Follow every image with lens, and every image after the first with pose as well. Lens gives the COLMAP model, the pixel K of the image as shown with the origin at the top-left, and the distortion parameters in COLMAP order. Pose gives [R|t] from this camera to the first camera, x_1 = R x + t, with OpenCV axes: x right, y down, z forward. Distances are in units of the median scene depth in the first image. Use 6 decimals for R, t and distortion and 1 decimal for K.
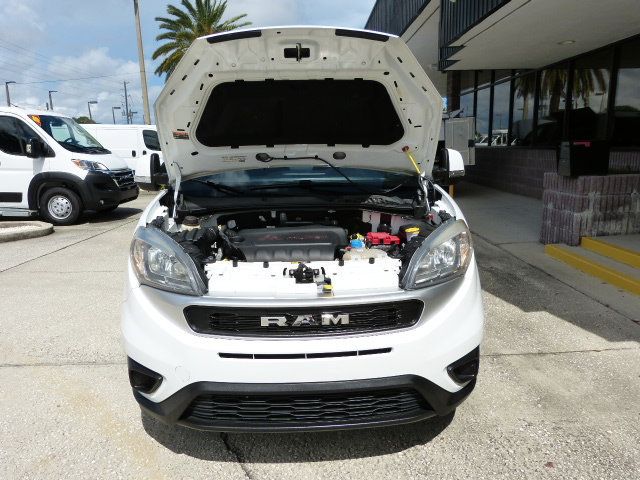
lens RADIAL K [[477.8, 0, 322.4], [0, 477.8, 242.1], [0, 0, 1]] dist [-0.023456, 0.009093]
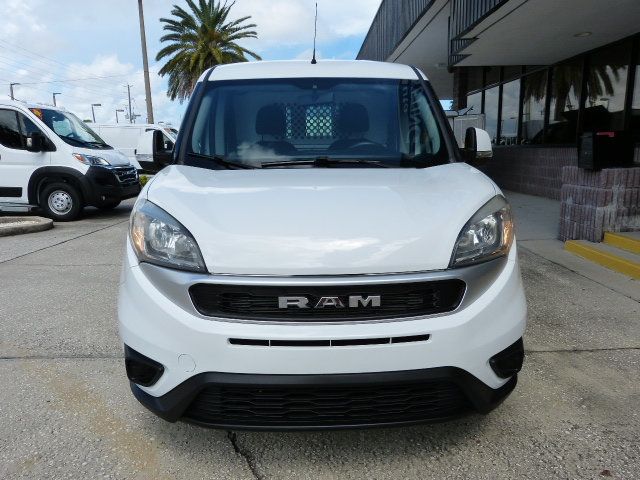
lens RADIAL K [[477.4, 0, 319.7], [0, 477.4, 242.6], [0, 0, 1]] dist [-0.024563, 0.012137]
pose [[0.999931, 0.008270, -0.008387, -0.035601], [-0.008339, 0.999931, -0.008267, 0.048061], [0.008318, 0.008336, 0.999931, 0.103050]]
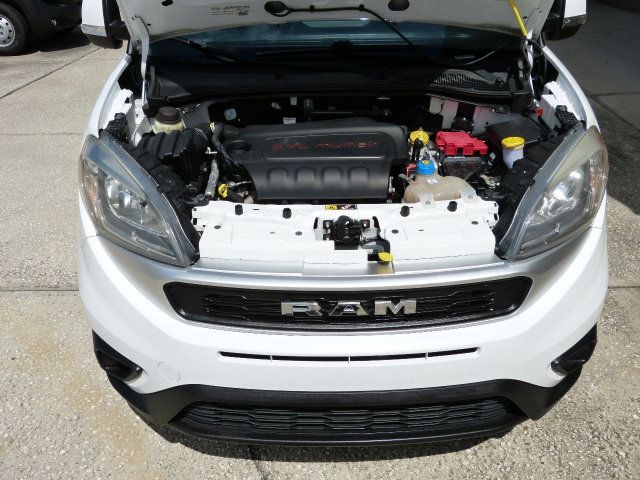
lens RADIAL K [[582.7, 0, 320.0], [0, 582.7, 240.0], [0, 0, 1]] dist [-0.013194, -0.002546]
pose [[0.999193, 0.017172, -0.036321, -0.036032], [-0.005596, 0.954727, 0.297430, -0.120693], [0.039785, -0.296987, 0.954053, 0.196434]]
